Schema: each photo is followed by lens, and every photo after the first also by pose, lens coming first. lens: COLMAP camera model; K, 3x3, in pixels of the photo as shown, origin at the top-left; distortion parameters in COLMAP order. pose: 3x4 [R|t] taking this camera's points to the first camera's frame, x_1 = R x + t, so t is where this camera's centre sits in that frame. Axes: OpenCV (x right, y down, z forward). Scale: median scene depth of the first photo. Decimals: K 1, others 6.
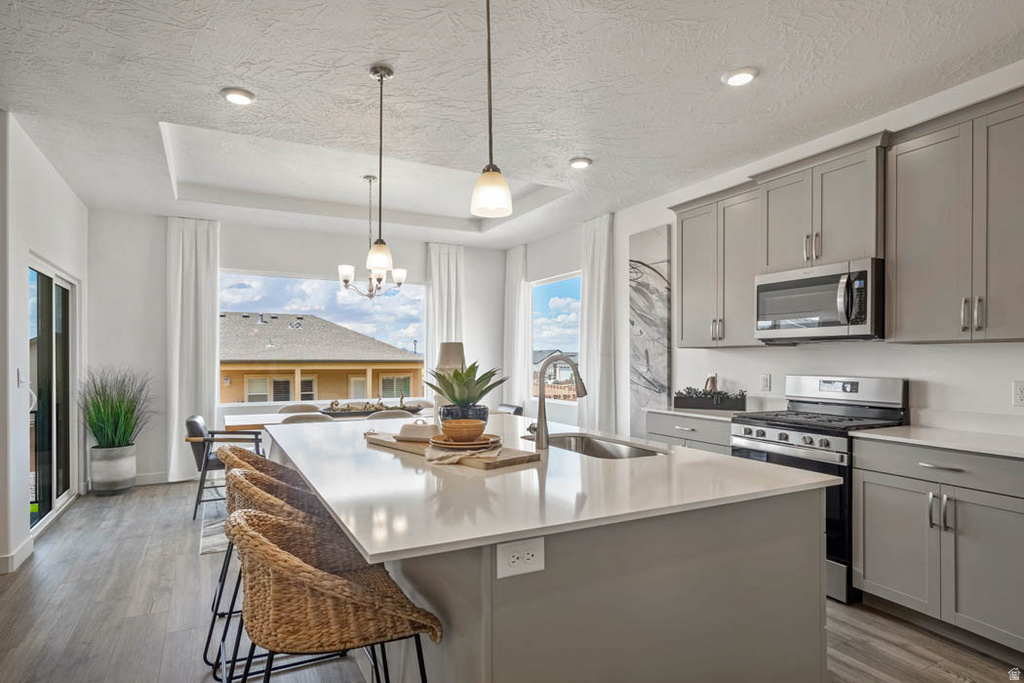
lens RADIAL K [[558.6, 0, 513.0], [0, 558.6, 363.8], [0, 0, 1]] dist [-0.015508, 0.000385]
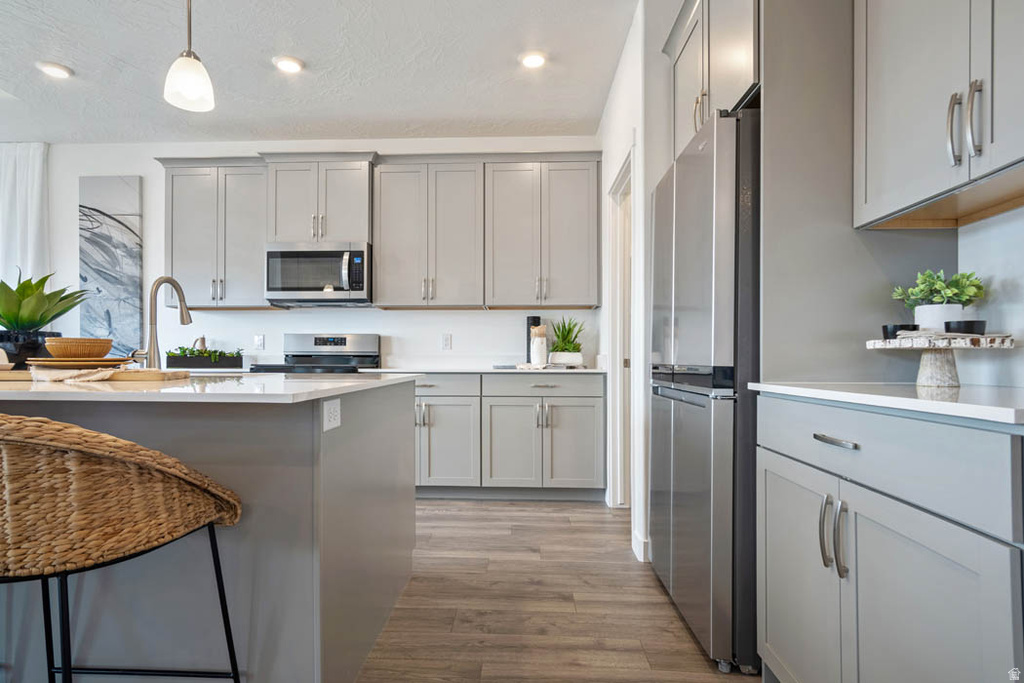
lens RADIAL K [[551.8, 0, 487.2], [0, 551.8, 362.1], [0, 0, 1]] dist [-0.001058, -0.001007]
pose [[0.510115, 0.002869, 0.860101, -0.262458], [0.001268, 0.999991, -0.004088, 0.078299], [-0.860105, 0.003176, 0.510107, 0.042347]]
